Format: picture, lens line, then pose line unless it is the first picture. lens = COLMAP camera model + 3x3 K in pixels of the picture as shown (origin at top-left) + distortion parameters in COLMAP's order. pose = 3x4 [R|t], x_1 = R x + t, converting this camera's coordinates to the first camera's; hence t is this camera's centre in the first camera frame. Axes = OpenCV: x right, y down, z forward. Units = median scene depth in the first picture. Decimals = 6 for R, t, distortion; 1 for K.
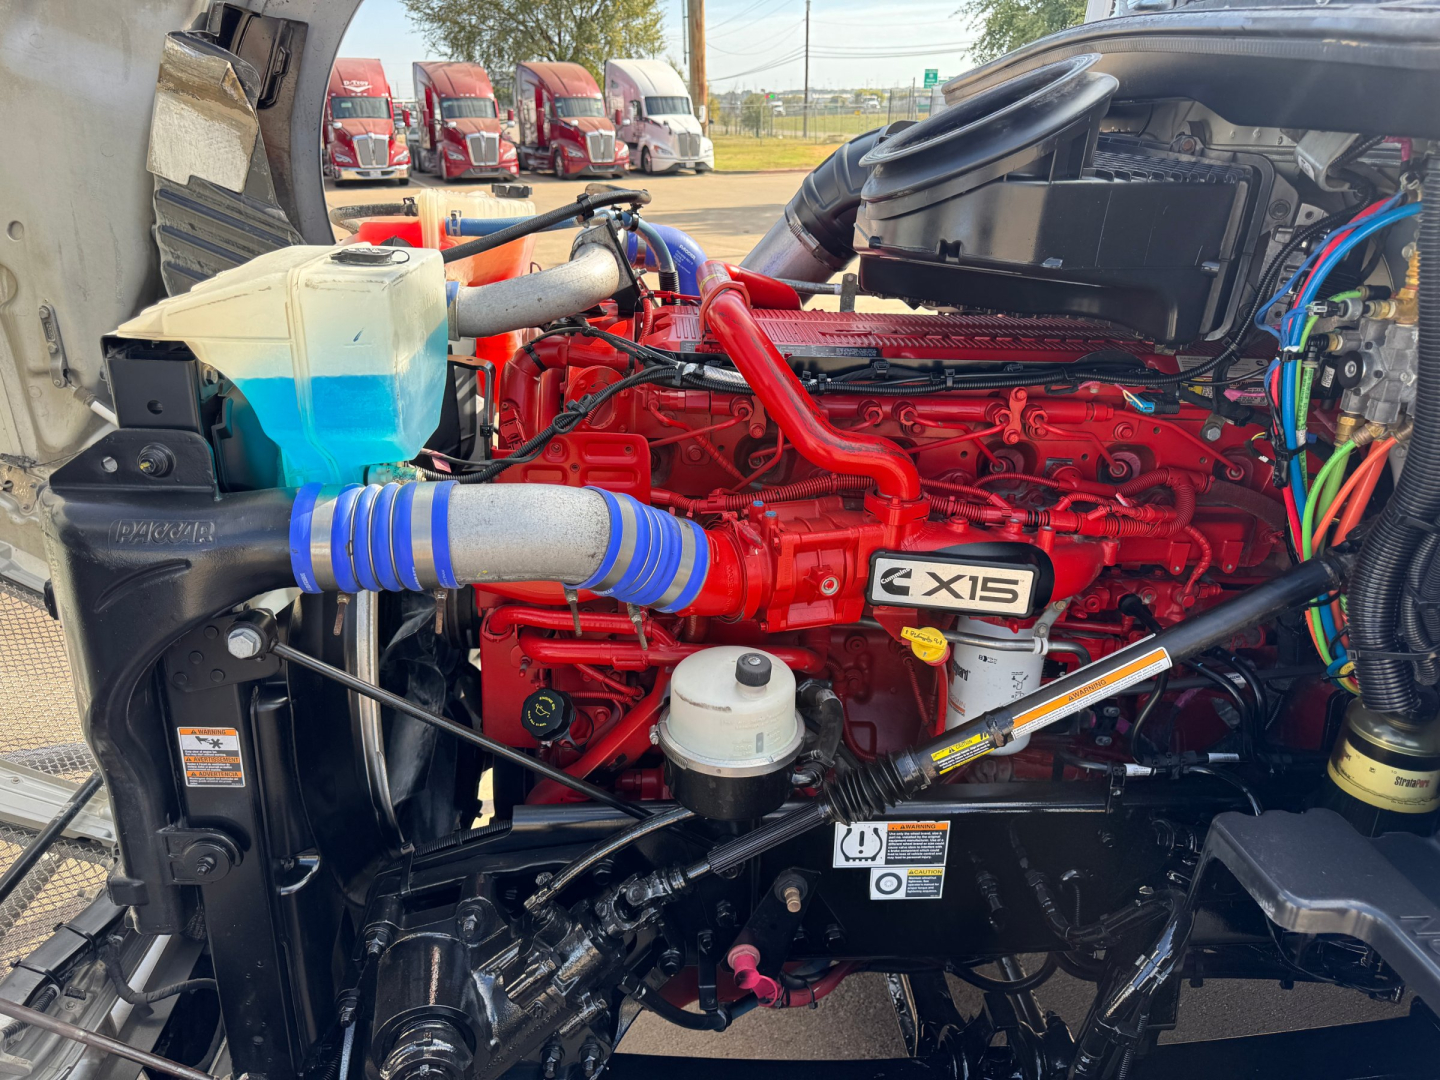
lens RADIAL K [[1086.4, 0, 712.3], [0, 1086.4, 537.9], [0, 0, 1]] dist [0.024815, -0.017001]
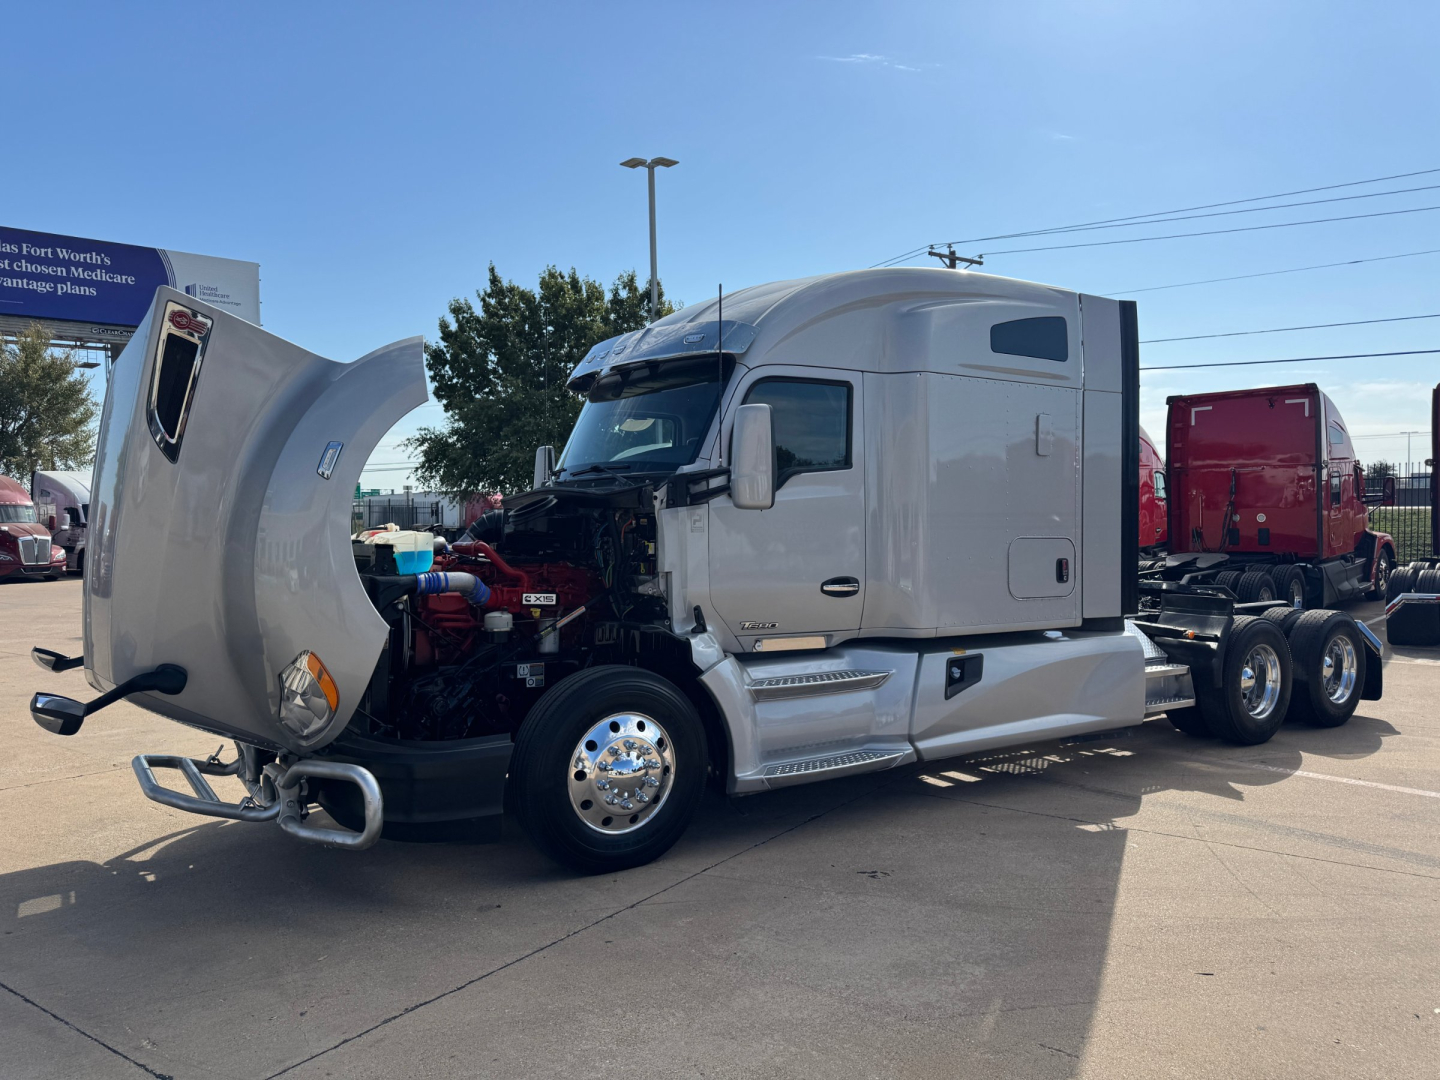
lens RADIAL K [[1086.4, 0, 709.5], [0, 1086.4, 537.6], [0, 0, 1]] dist [0.024815, -0.017001]
pose [[0.875691, -0.010573, 0.482757, -0.045186], [0.178080, 0.936360, -0.302518, 0.043517], [-0.448836, 0.350881, 0.821845, -0.105716]]
